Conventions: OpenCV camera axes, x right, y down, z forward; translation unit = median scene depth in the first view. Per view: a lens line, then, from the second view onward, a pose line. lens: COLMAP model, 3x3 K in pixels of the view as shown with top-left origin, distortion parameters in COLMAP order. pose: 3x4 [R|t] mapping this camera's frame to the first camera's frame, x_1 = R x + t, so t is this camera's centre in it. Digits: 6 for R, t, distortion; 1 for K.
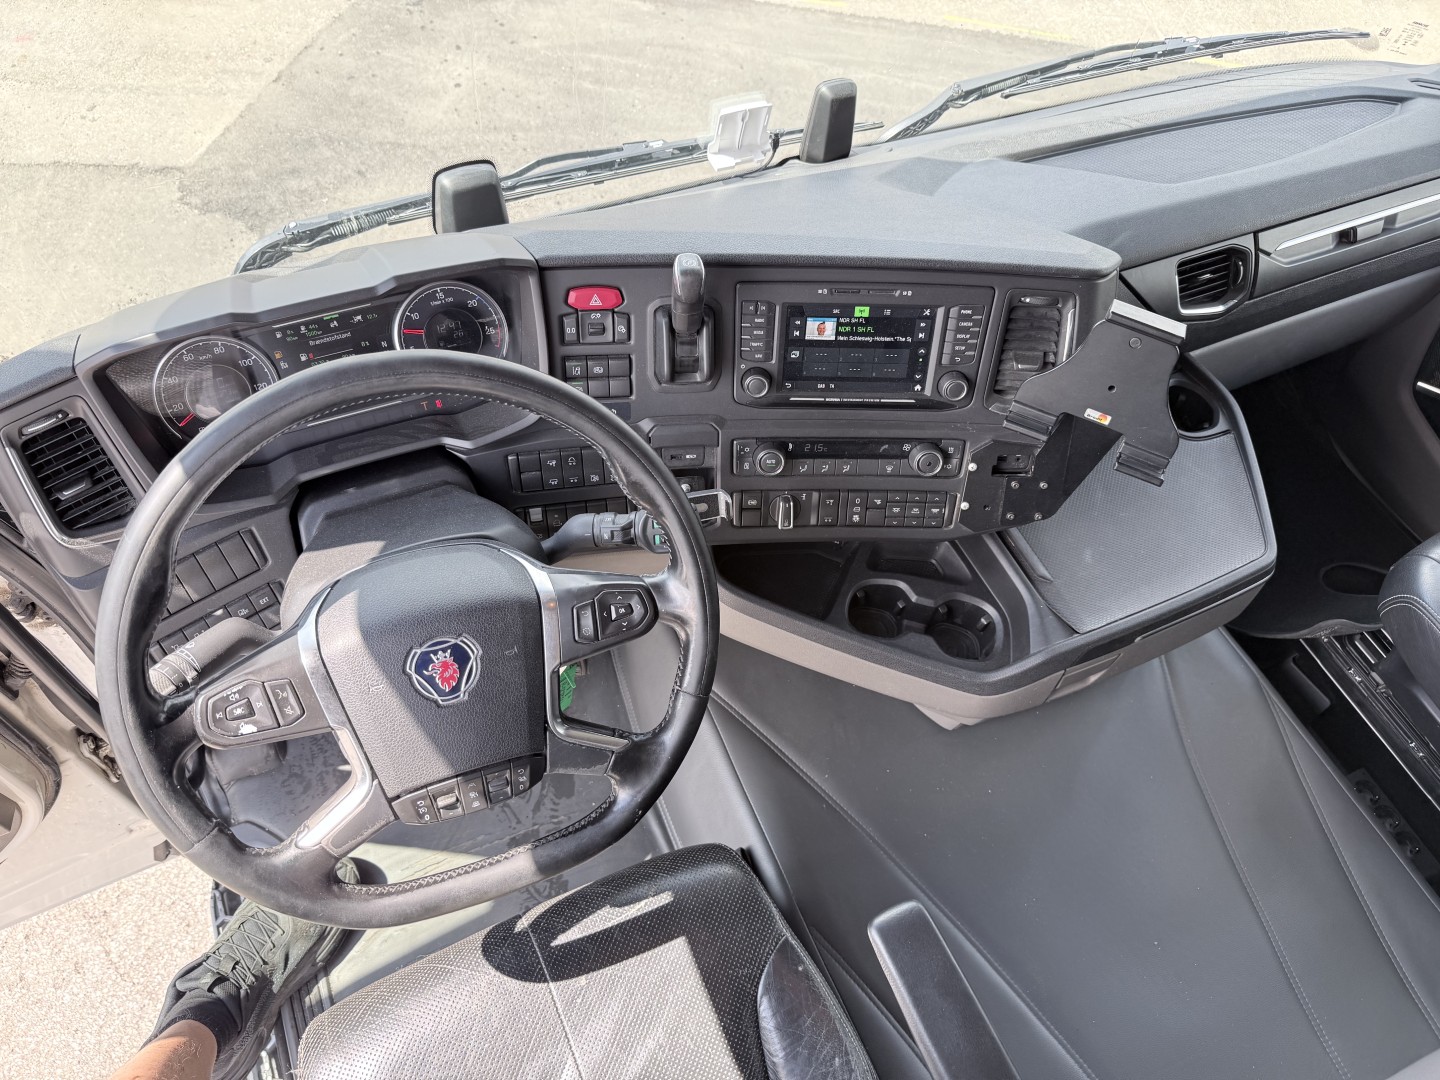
lens RADIAL K [[1035.6, 0, 714.3], [0, 1035.6, 540.3], [0, 0, 1]] dist [0.056089, -0.162073]
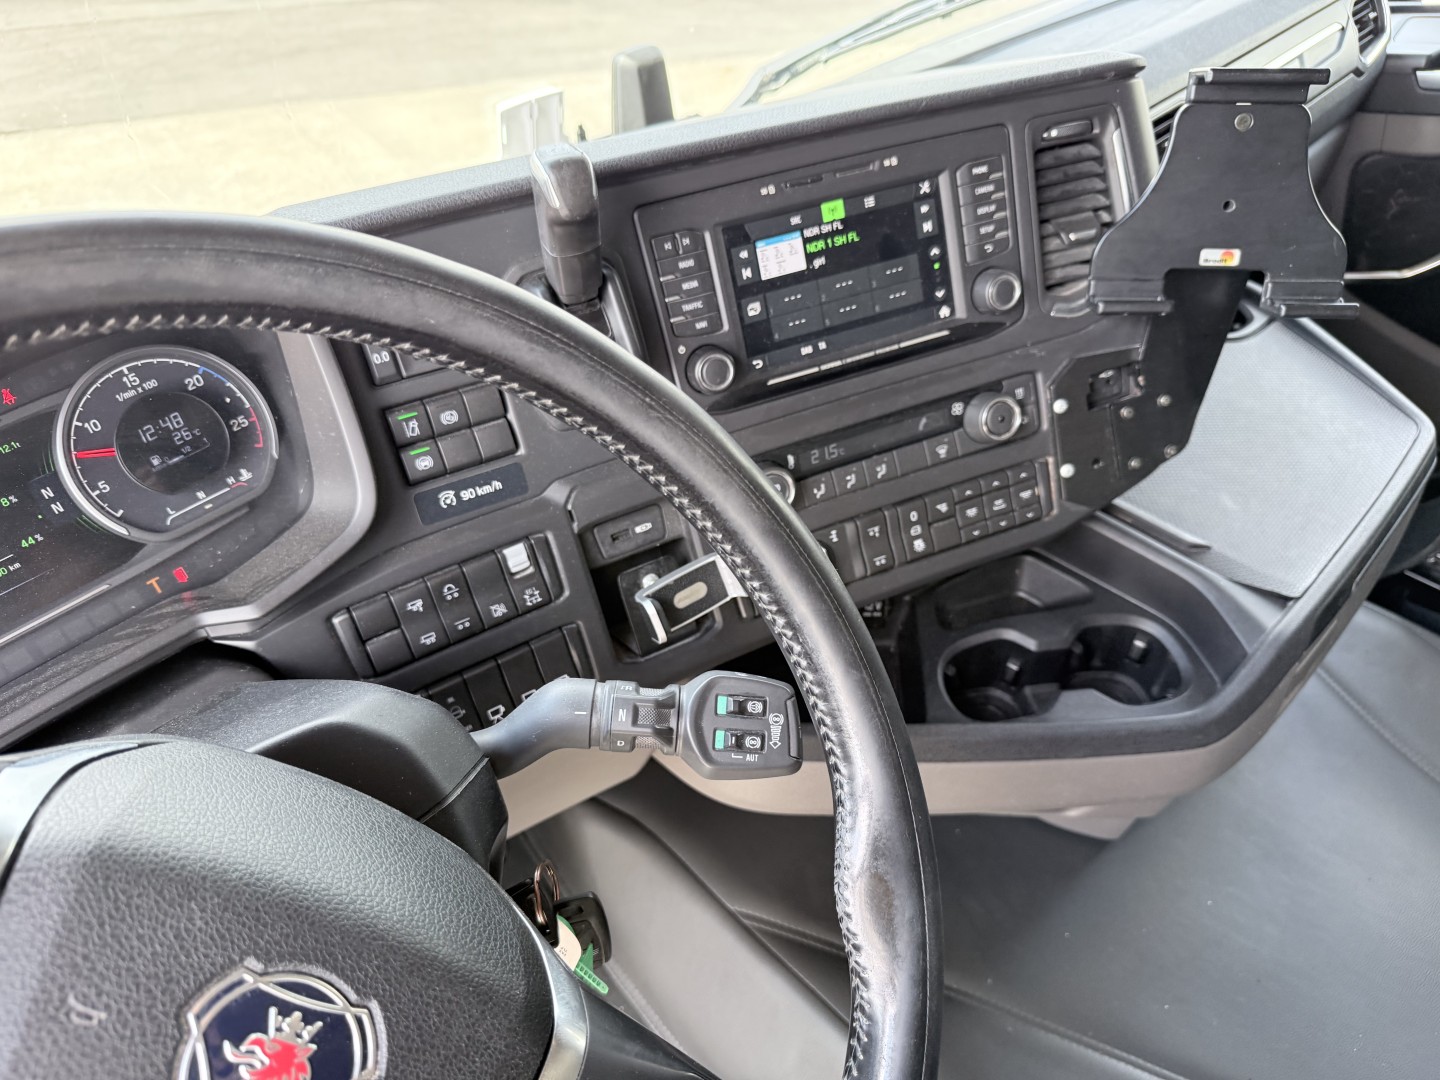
lens RADIAL K [[1035.6, 0, 714.3], [0, 1035.6, 540.3], [0, 0, 1]] dist [0.056089, -0.162073]
pose [[0.928365, -0.312786, 0.200758, -0.110776], [0.350046, 0.917383, -0.189411, 0.055207], [-0.124927, 0.246117, 0.961155, 0.445505]]
